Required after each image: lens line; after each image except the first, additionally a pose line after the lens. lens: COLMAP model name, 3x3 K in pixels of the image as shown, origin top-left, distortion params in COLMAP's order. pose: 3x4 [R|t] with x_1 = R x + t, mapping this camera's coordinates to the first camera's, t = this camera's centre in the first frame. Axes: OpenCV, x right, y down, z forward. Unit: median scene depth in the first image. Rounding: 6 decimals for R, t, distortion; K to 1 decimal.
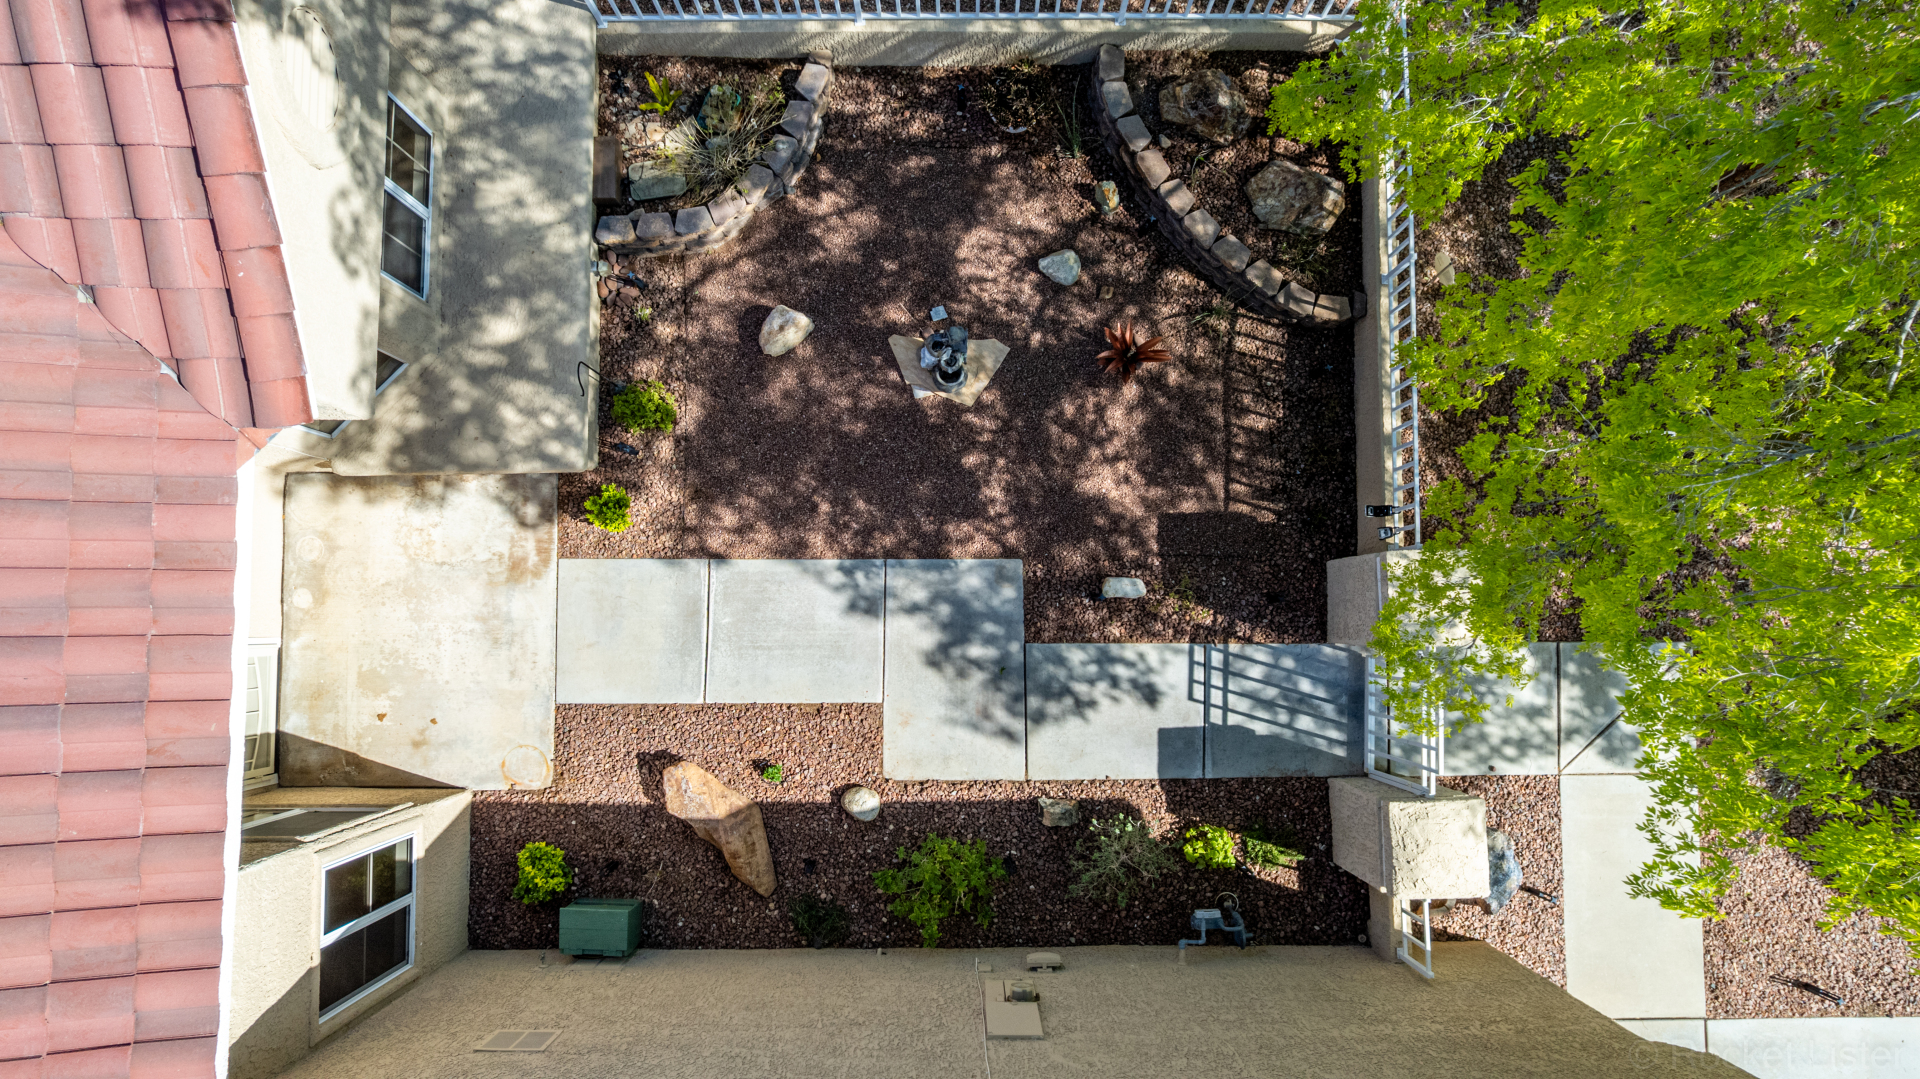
lens RADIAL K [[1224.9, 0, 965.2], [0, 1224.9, 549.1], [0, 0, 1]] dist [-0.066699, 0.054430]
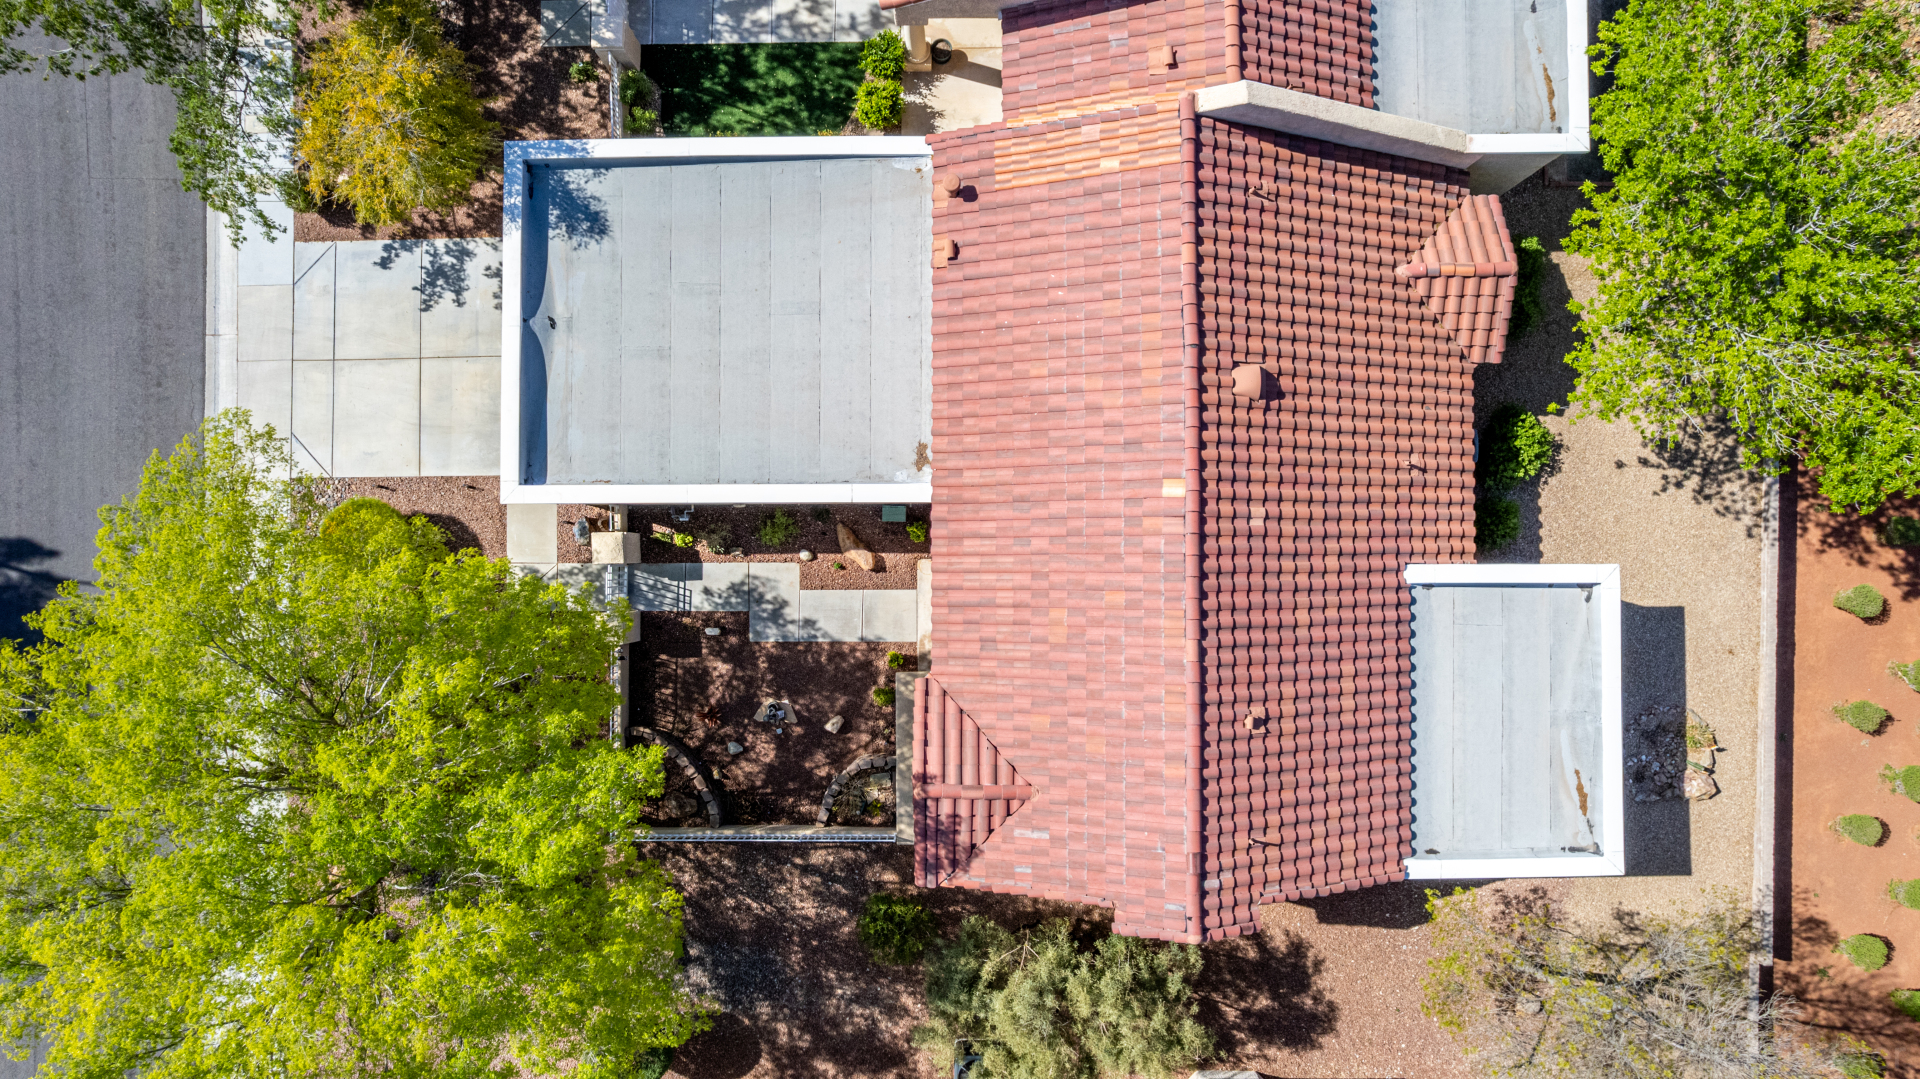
lens RADIAL K [[1215.3, 0, 968.3], [0, 1215.3, 542.5], [0, 0, 1]] dist [-0.063227, 0.066183]
pose [[-0.999986, 0.003671, 0.003770, -0.461850], [-0.003428, -0.998036, 0.062548, 0.056729], [0.003992, 0.062534, 0.998035, -1.774030]]
